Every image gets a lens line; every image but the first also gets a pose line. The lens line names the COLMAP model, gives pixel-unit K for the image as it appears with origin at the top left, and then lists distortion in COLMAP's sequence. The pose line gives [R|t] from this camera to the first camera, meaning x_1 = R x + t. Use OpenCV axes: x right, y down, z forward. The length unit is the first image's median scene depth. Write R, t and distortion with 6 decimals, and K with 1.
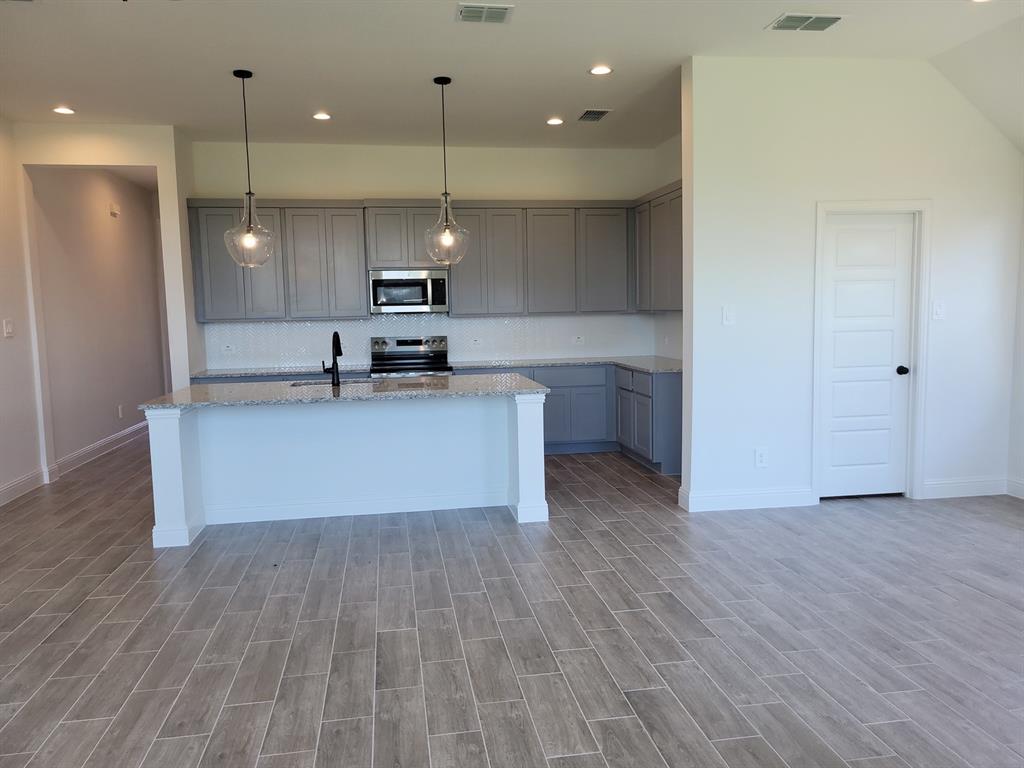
lens RADIAL K [[774.8, 0, 512.0], [0, 774.8, 384.0], [0, 0, 1]] dist [0.028562, -0.007240]
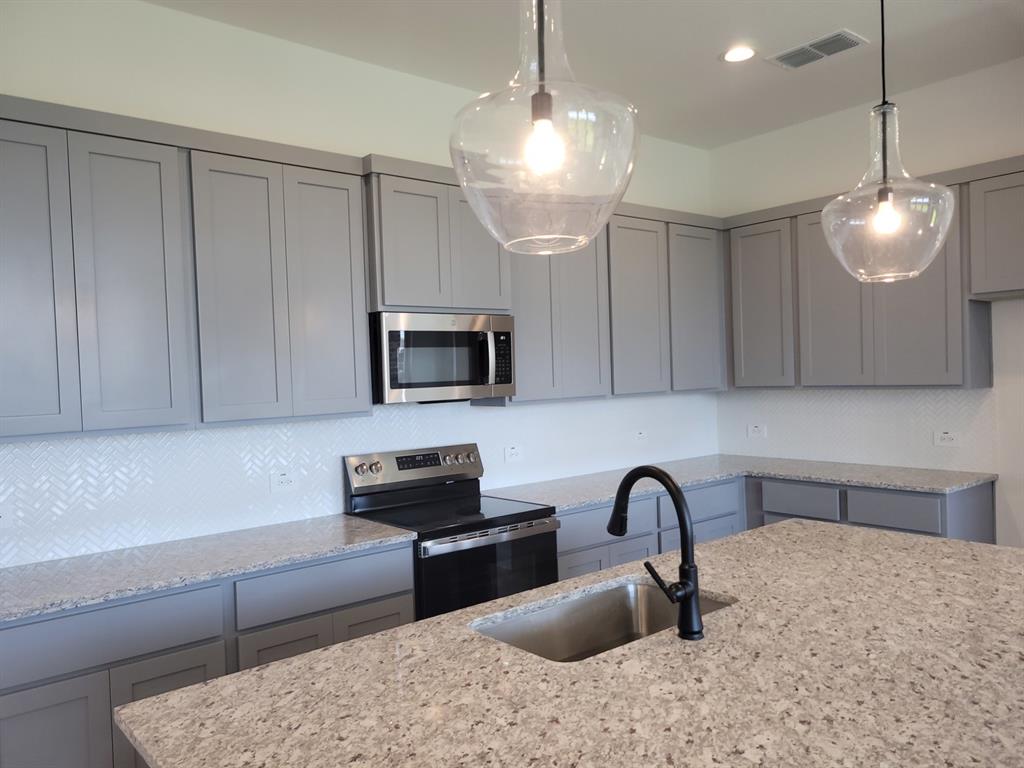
lens RADIAL K [[774.8, 0, 512.0], [0, 774.8, 384.0], [0, 0, 1]] dist [0.028562, -0.007240]
pose [[0.863094, -0.018596, 0.504701, -0.342486], [0.068519, 0.994394, -0.080537, -0.061708], [-0.500374, 0.104093, 0.859529, 0.569237]]
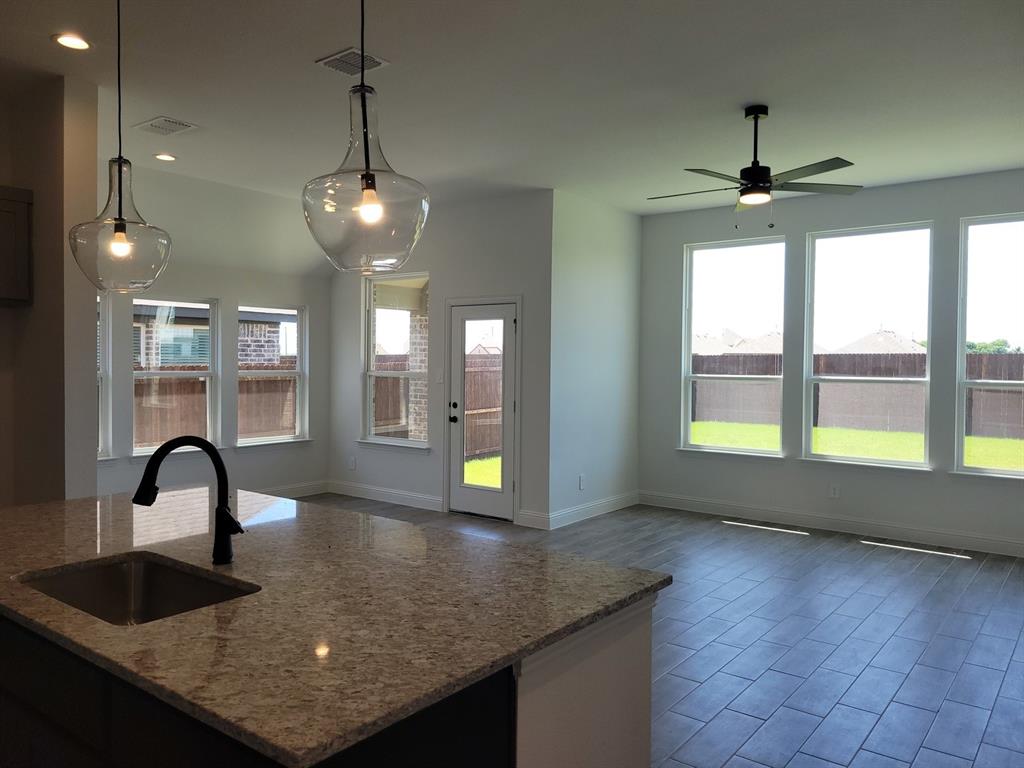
lens RADIAL K [[774.8, 0, 512.0], [0, 774.8, 384.0], [0, 0, 1]] dist [0.028562, -0.007240]
pose [[-0.681946, -0.010672, 0.731325, -0.484565], [0.079796, 0.992839, 0.088896, -0.089474], [-0.727037, 0.118979, -0.676211, 0.889163]]
